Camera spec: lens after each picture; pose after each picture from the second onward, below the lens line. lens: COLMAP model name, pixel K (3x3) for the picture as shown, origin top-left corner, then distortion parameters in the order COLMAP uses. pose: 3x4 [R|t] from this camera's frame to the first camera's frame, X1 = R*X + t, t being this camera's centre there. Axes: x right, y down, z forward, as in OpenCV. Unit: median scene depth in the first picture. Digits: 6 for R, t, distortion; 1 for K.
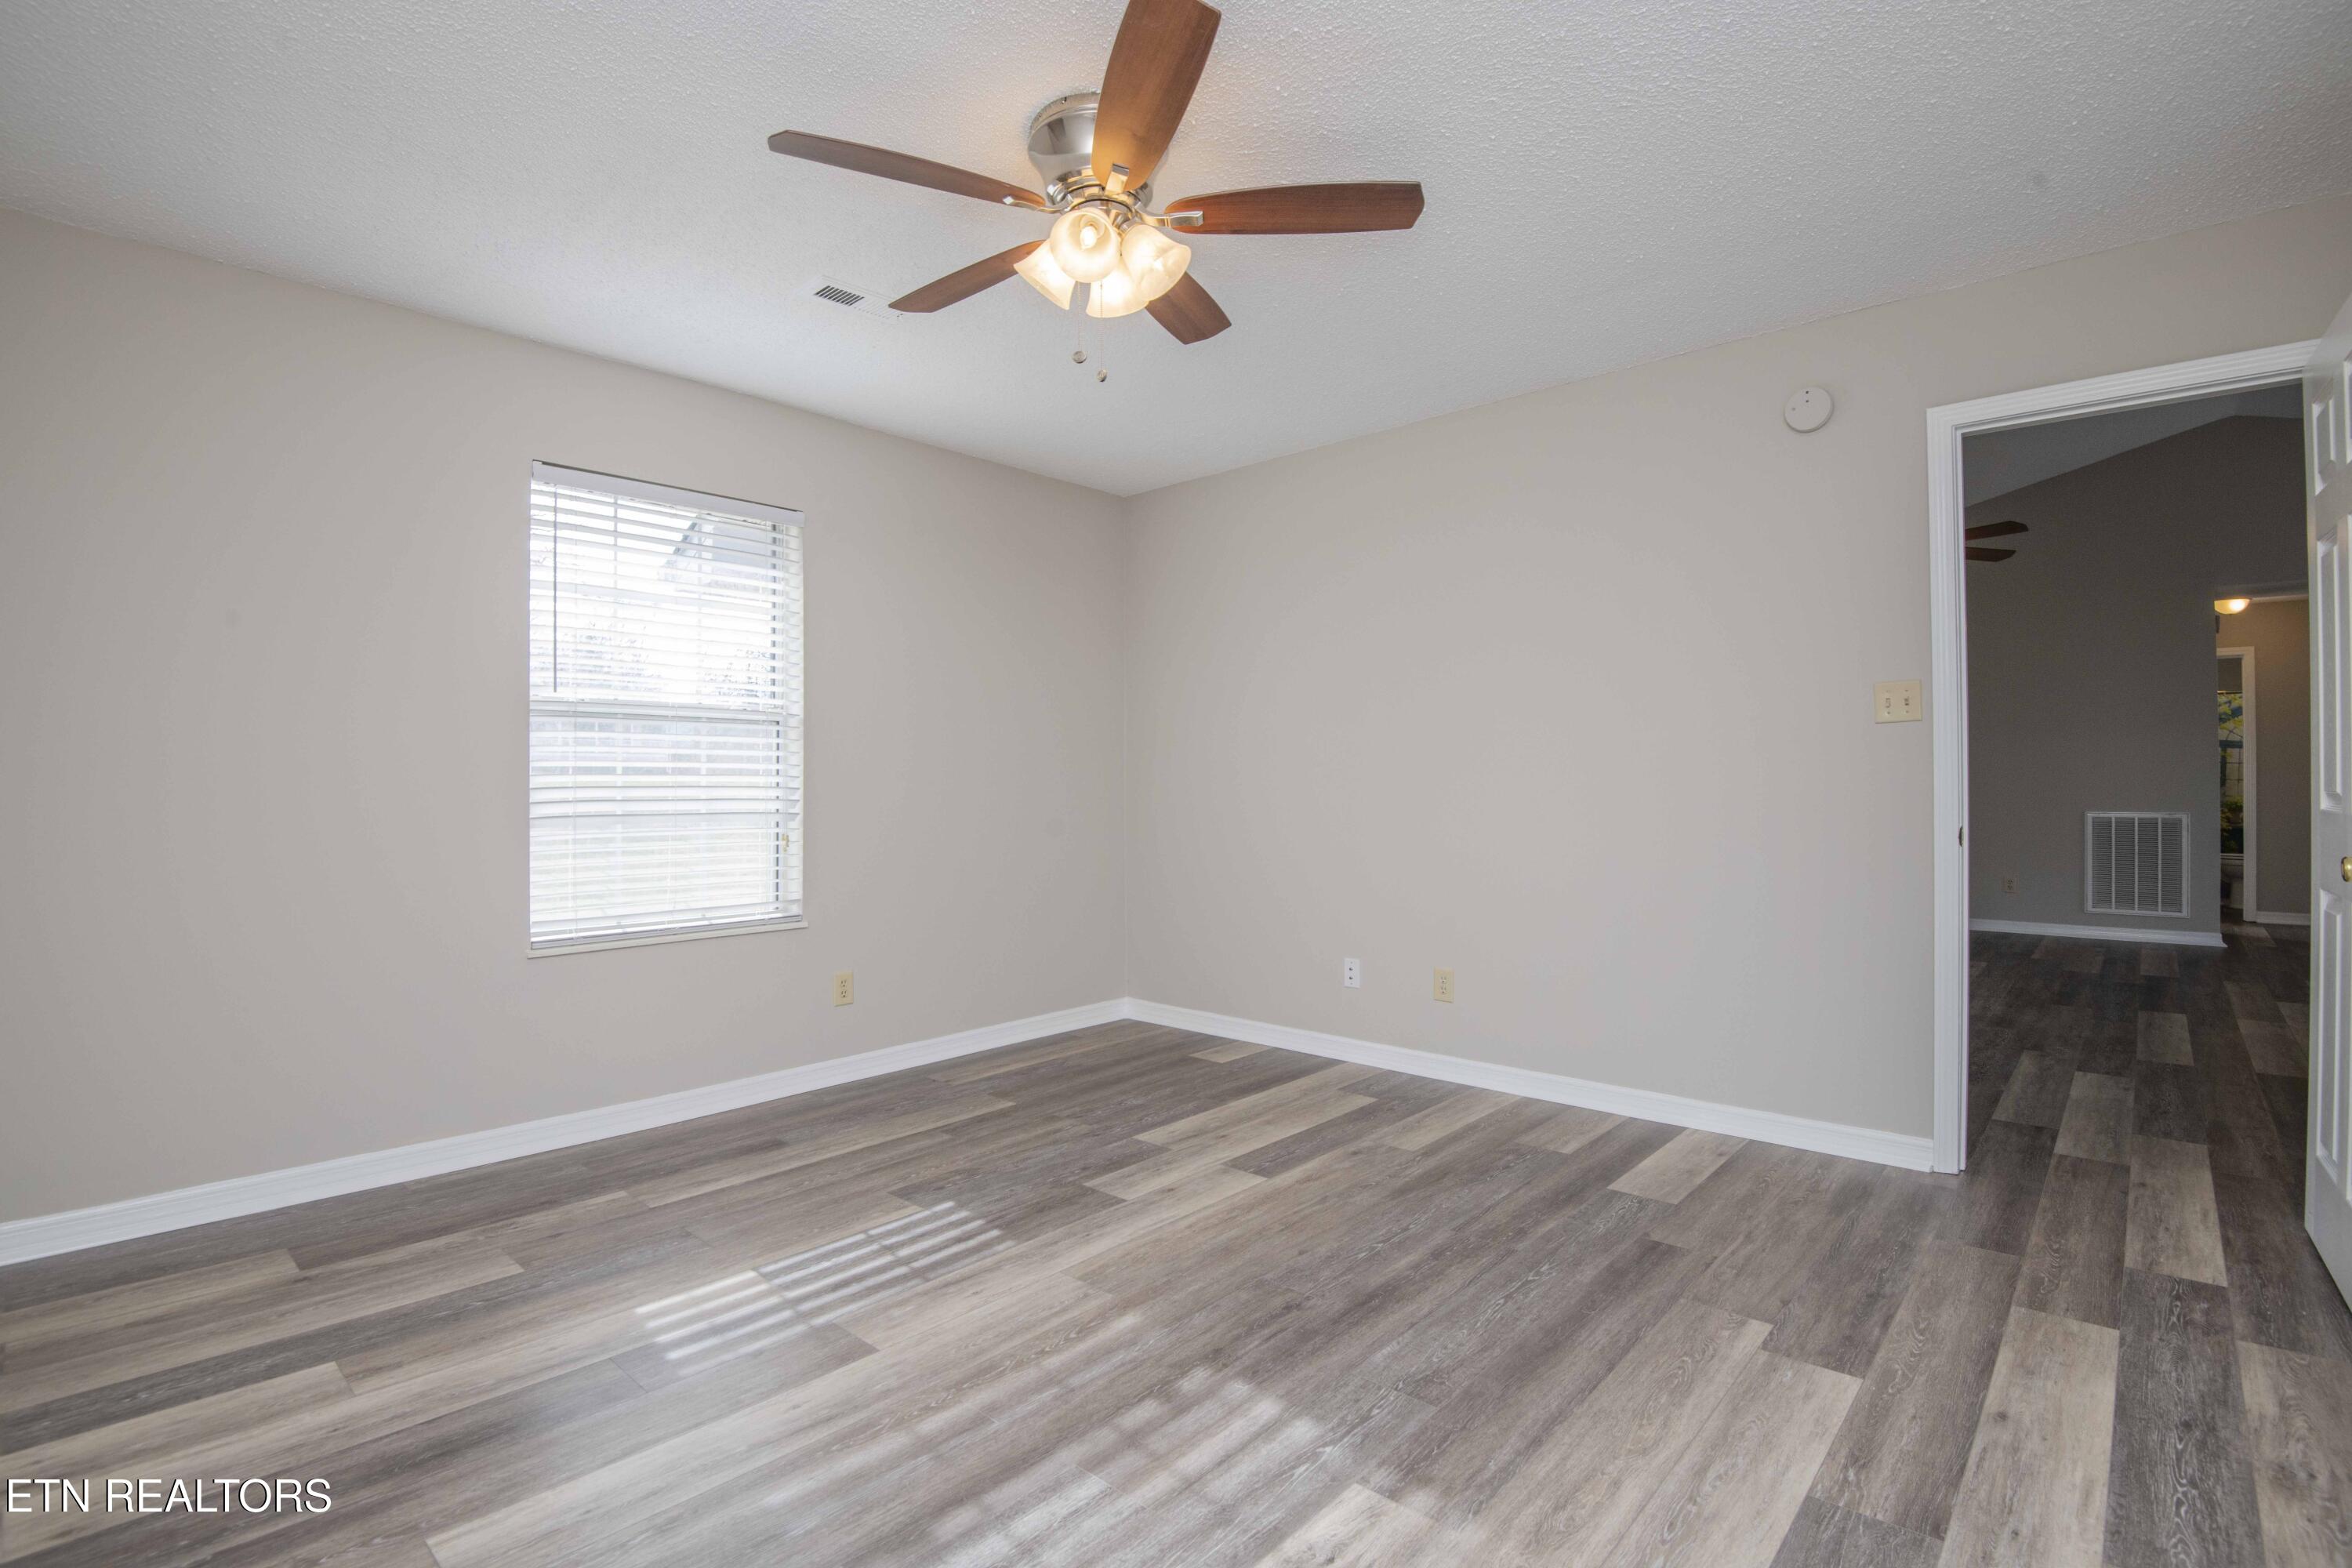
lens RADIAL K [[1088.8, 0, 1183.3], [0, 1088.8, 779.7], [0, 0, 1]] dist [-0.008560, -0.021161]
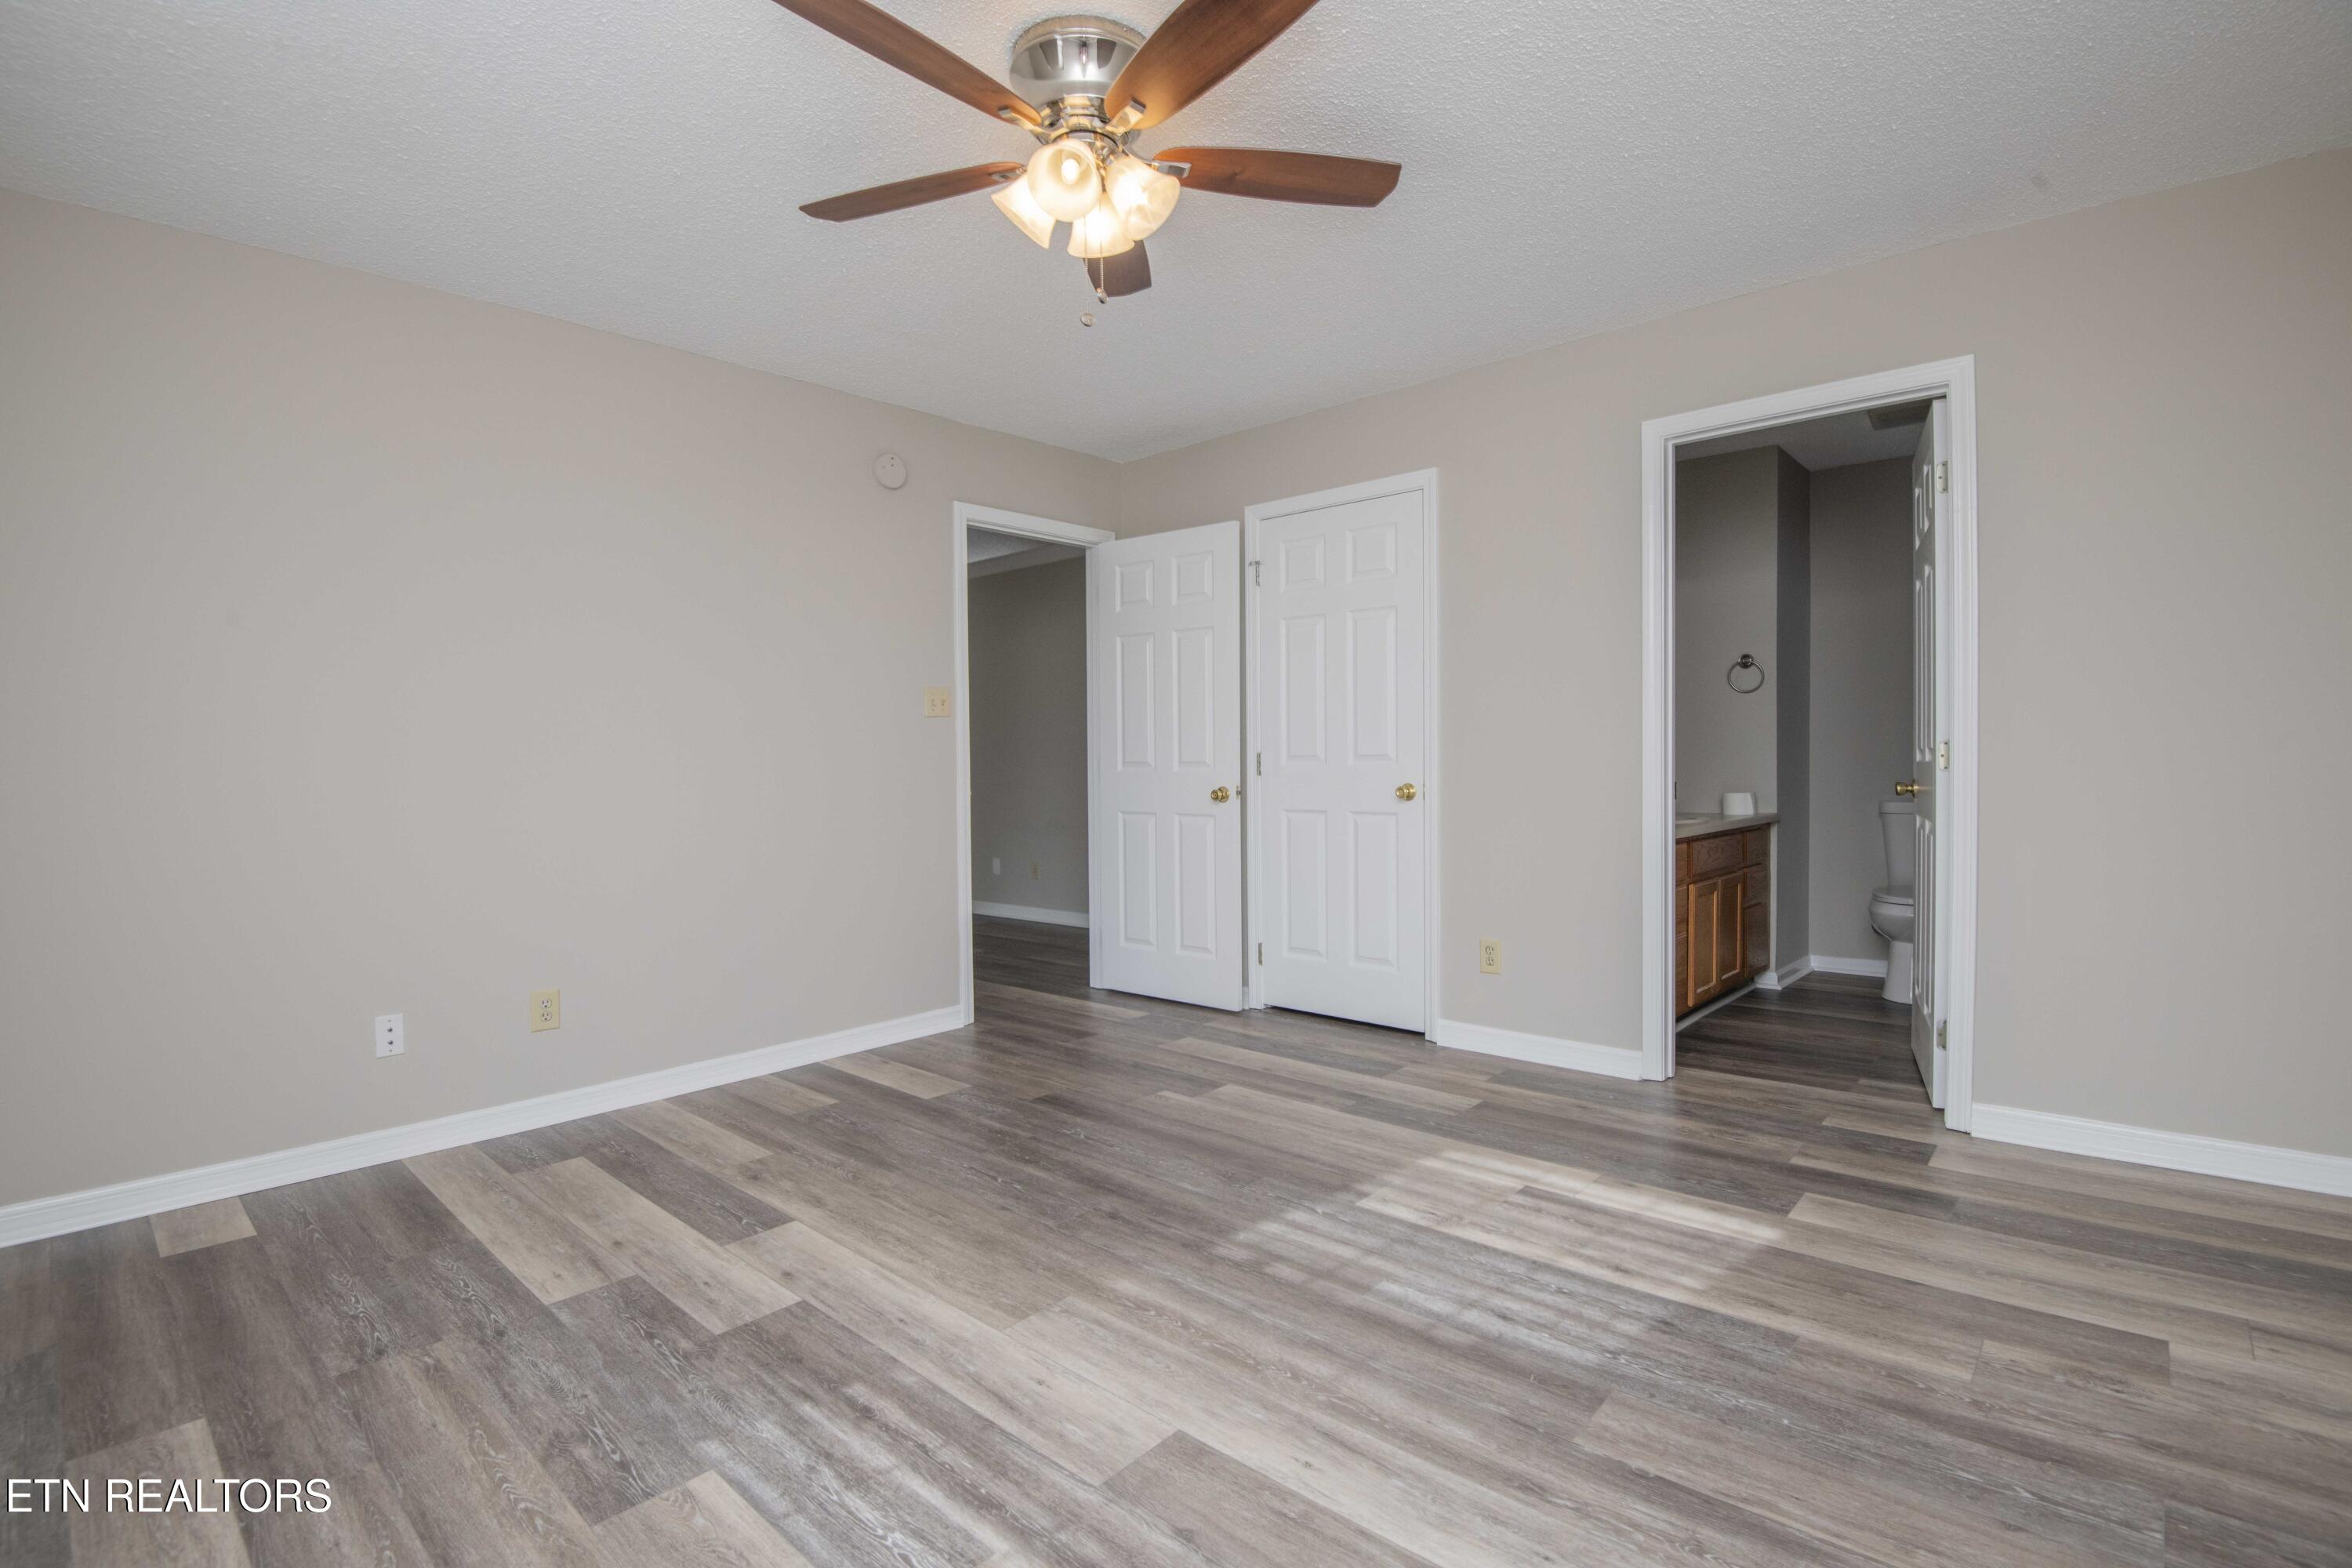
lens RADIAL K [[1088.8, 0, 1183.3], [0, 1088.8, 779.7], [0, 0, 1]] dist [-0.008560, -0.021161]
pose [[-0.001678, -0.014857, 0.999888, -0.798627], [0.012478, 0.999811, 0.014877, 0.011453], [-0.999921, 0.012502, -0.001493, 0.716665]]
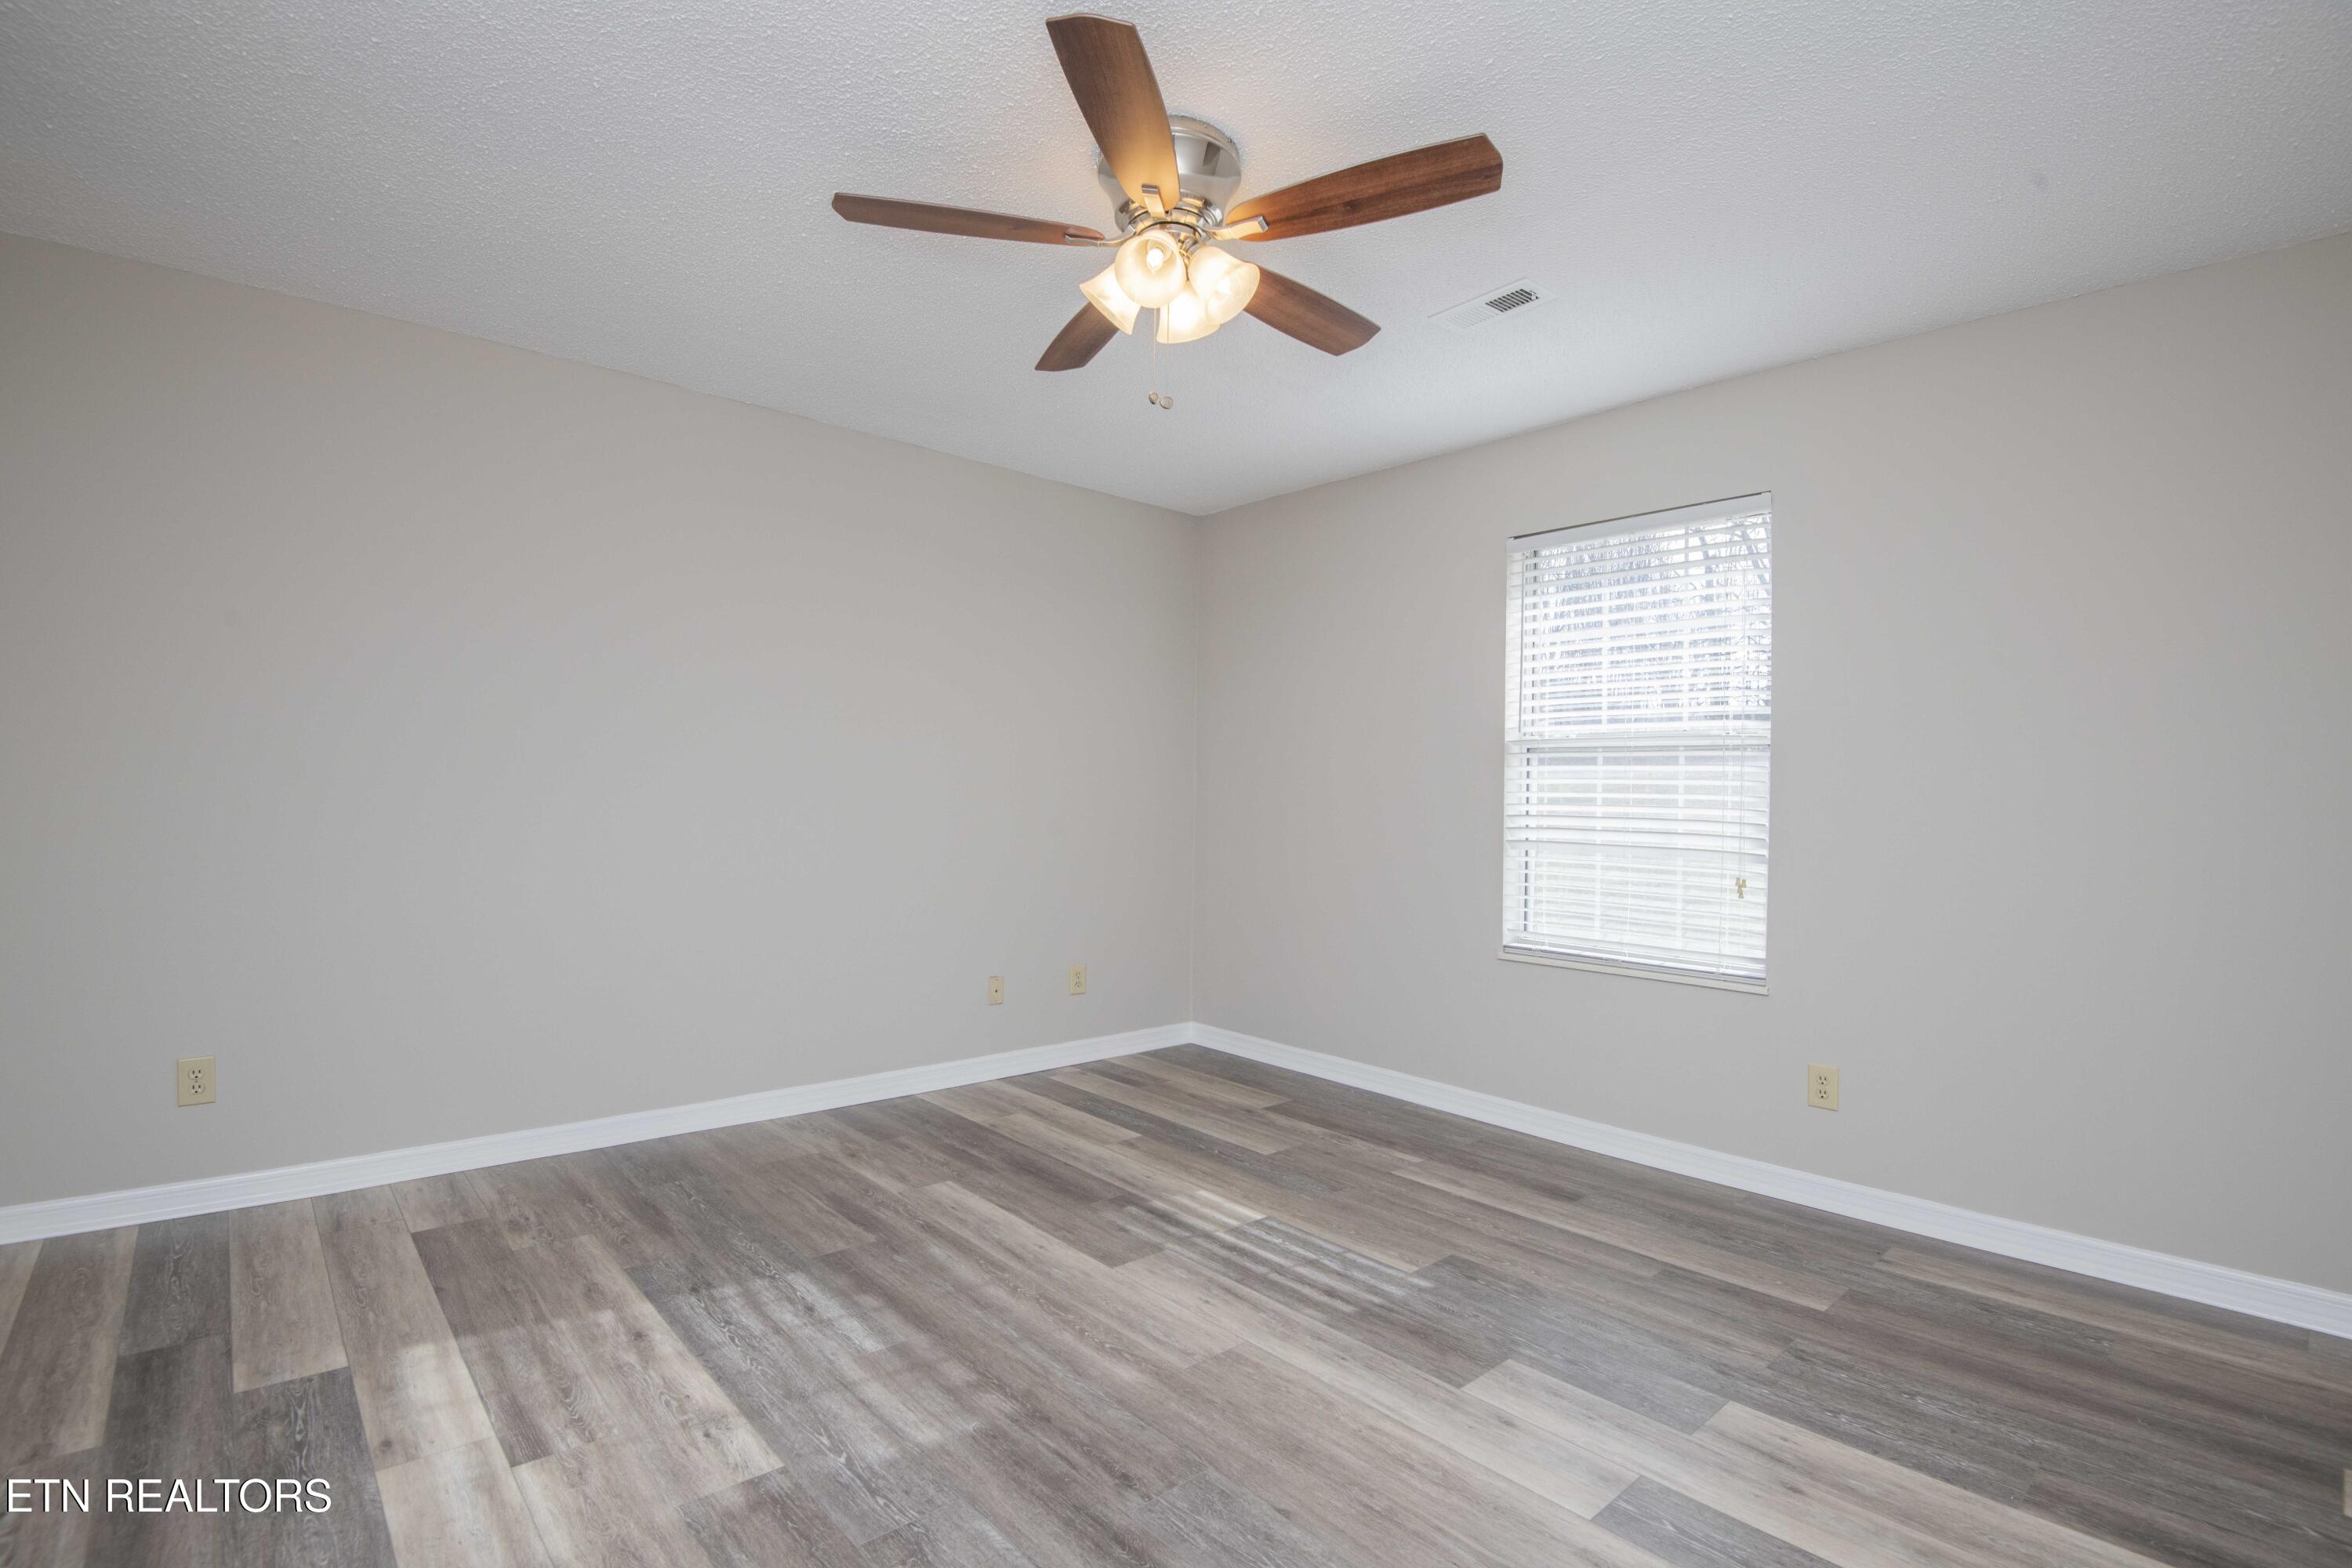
lens RADIAL K [[1088.8, 0, 1183.3], [0, 1088.8, 779.7], [0, 0, 1]] dist [-0.008560, -0.021161]
pose [[-0.098730, -0.008596, -0.995077, 0.695725], [-0.012504, 0.999894, -0.007397, -0.020523], [0.995036, 0.011712, -0.098827, 0.866798]]
